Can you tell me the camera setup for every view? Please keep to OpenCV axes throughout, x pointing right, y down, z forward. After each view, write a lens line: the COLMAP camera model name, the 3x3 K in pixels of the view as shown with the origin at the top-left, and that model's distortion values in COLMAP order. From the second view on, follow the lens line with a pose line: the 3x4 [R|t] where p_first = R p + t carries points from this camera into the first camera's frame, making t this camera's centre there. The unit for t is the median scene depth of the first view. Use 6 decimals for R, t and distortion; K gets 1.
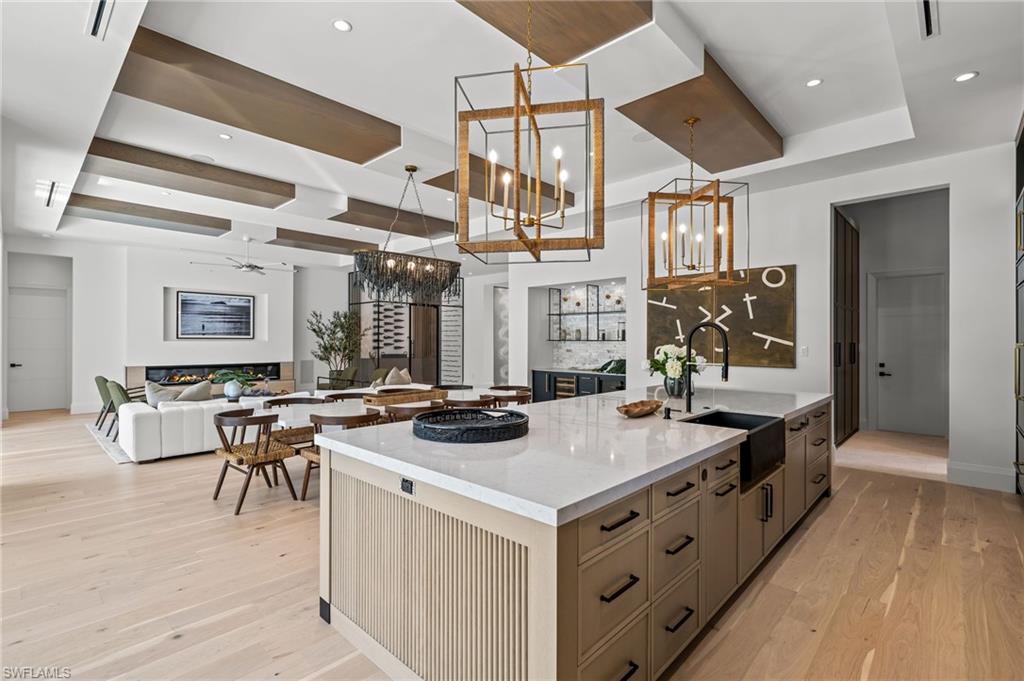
lens RADIAL K [[473.7, 0, 512.0], [0, 473.7, 340.5], [0, 0, 1]] dist [0.000556, 0.000396]
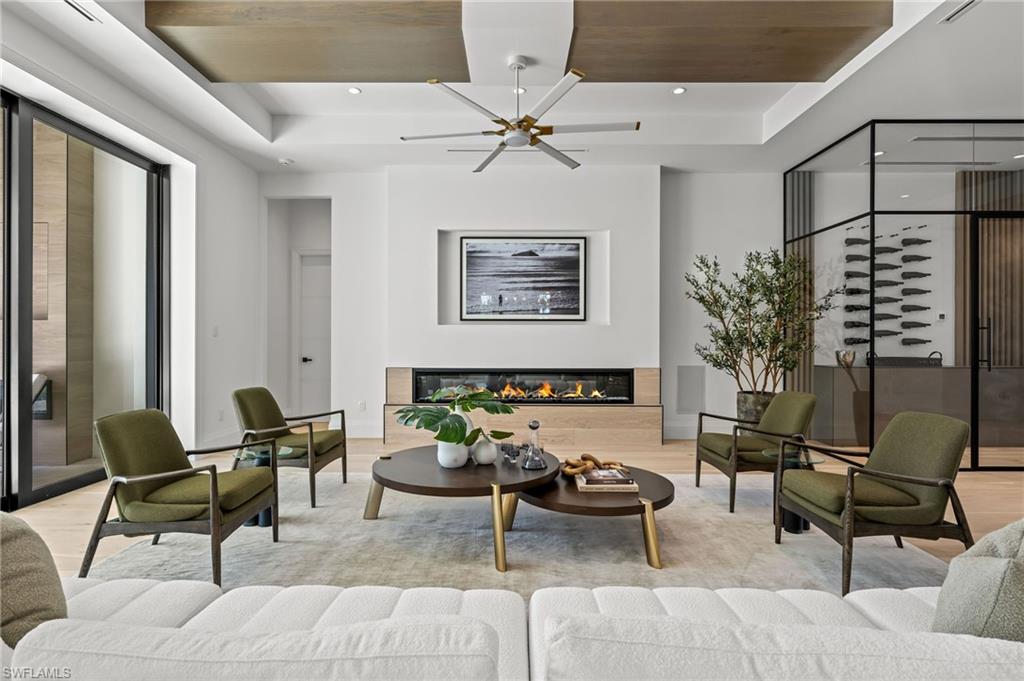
lens RADIAL K [[507.3, 0, 511.5], [0, 507.3, 337.5], [0, 0, 1]] dist [-0.002226, 0.000446]
pose [[0.684519, -0.002743, -0.728990, -0.202492], [-0.000087, 0.999993, -0.003844, 0.016855], [0.728995, 0.002695, 0.684513, 0.571457]]
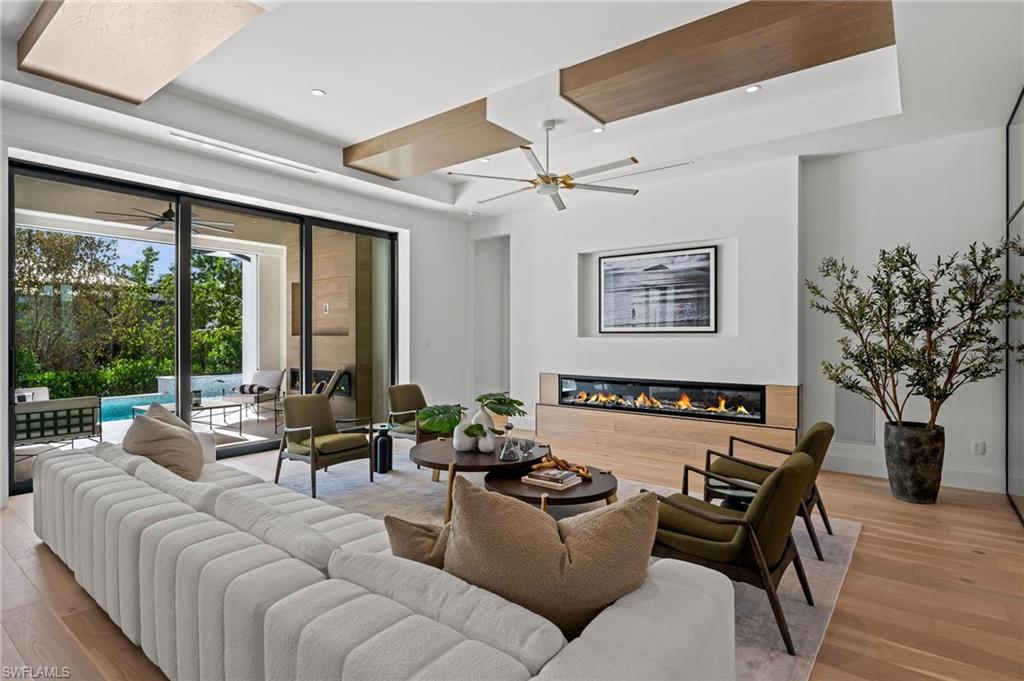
lens RADIAL K [[525.0, 0, 510.0], [0, 525.0, 336.1], [0, 0, 1]] dist [-0.000424, -0.000967]
pose [[0.100557, -0.002051, -0.994929, -0.026884], [0.000837, 0.999998, -0.001977, 0.001055], [0.994931, -0.000634, 0.100559, 0.738140]]
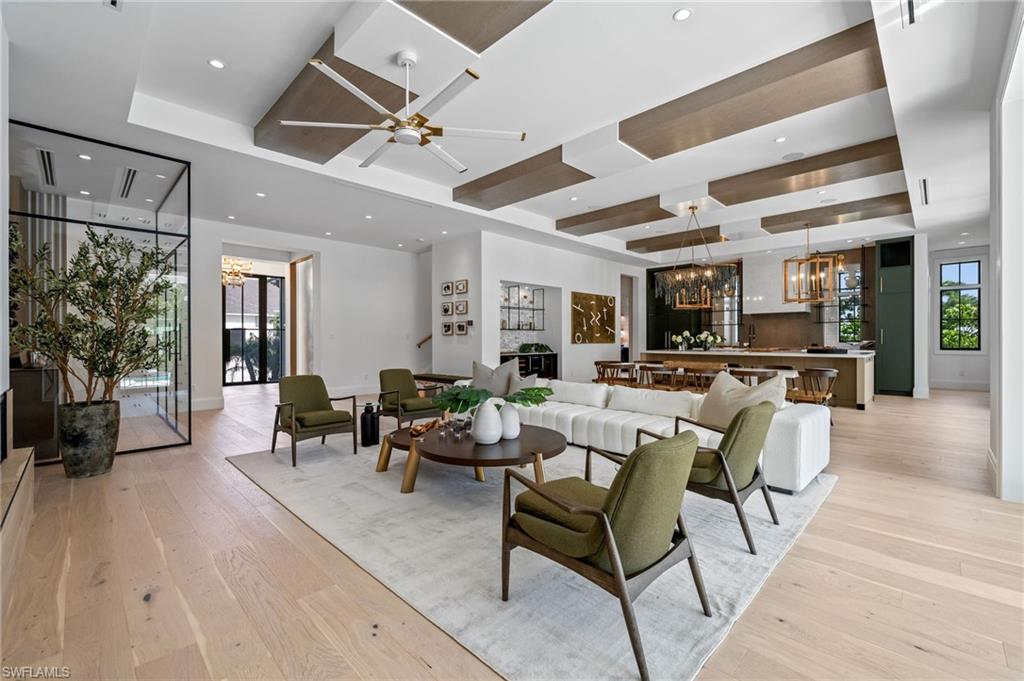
lens RADIAL K [[431.7, 0, 512.0], [0, 431.7, 340.5], [0, 0, 1]] dist [-0.000256, 0.000117]
pose [[0.019707, -0.007237, 0.999780, -0.745876], [0.002439, 0.999971, 0.007190, 0.015903], [-0.999803, 0.002297, 0.019724, 0.735263]]
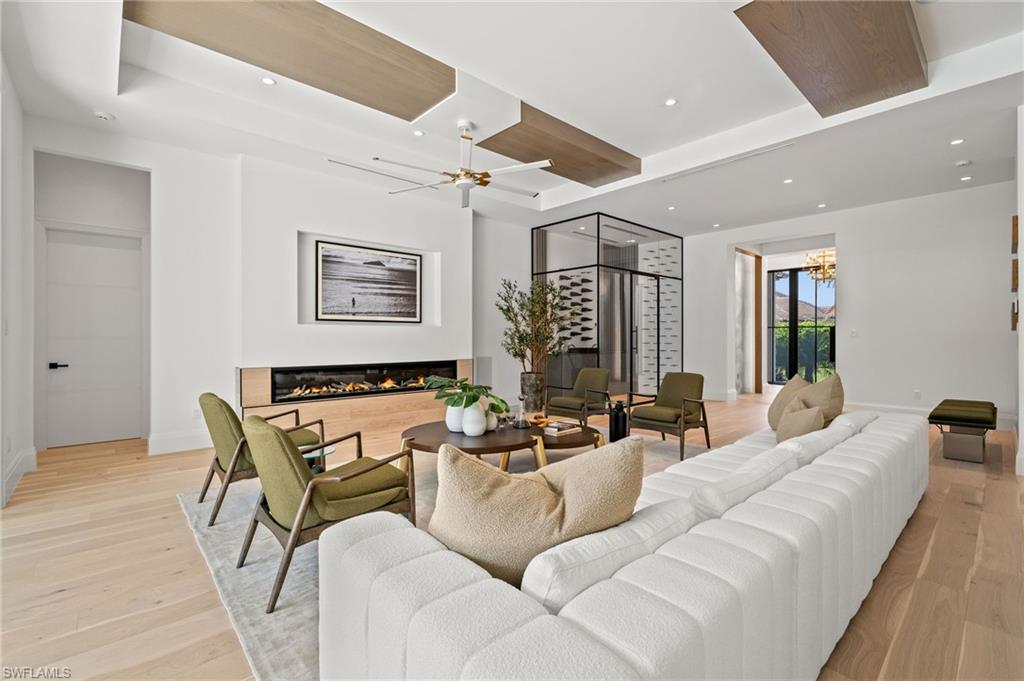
lens RADIAL K [[449.8, 0, 514.3], [0, 449.8, 337.6], [0, 0, 1]] dist [-0.002393, -0.000386]
pose [[0.997506, -0.002562, -0.070540, -0.381460], [0.002595, 0.999997, 0.000383, 0.016378], [0.070539, -0.000566, 0.997509, 0.414543]]
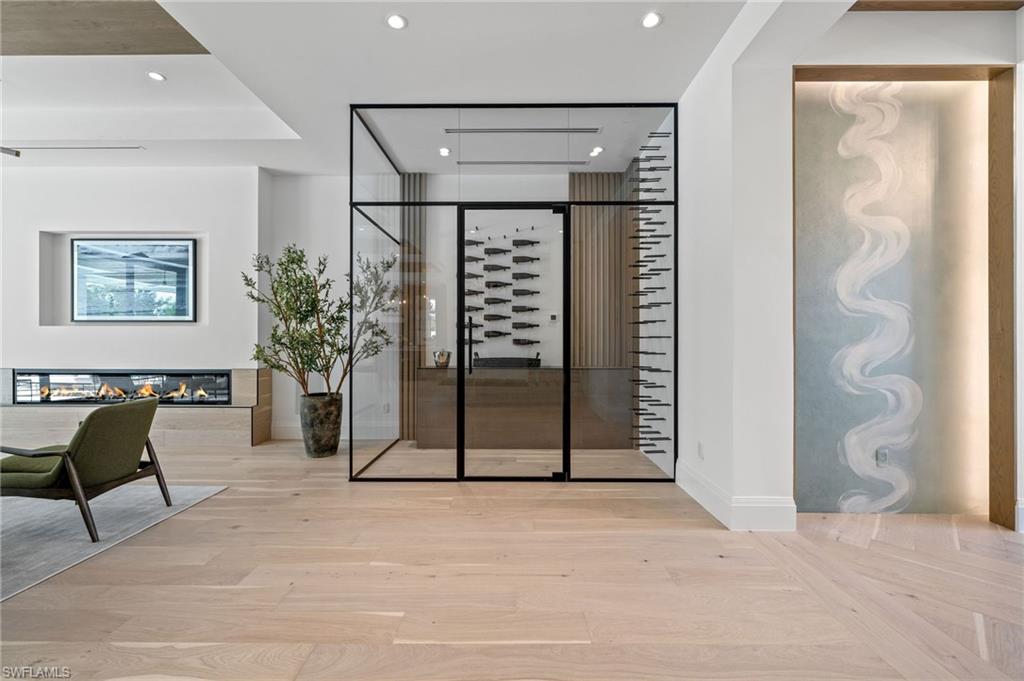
lens RADIAL K [[411.8, 0, 504.5], [0, 411.8, 338.2], [0, 0, 1]] dist [-0.001970, 0.000160]
pose [[0.680484, -0.006280, -0.732736, 0.011431], [0.000269, 0.999965, -0.008321, 0.018357], [0.732763, 0.005466, 0.680462, 0.949514]]
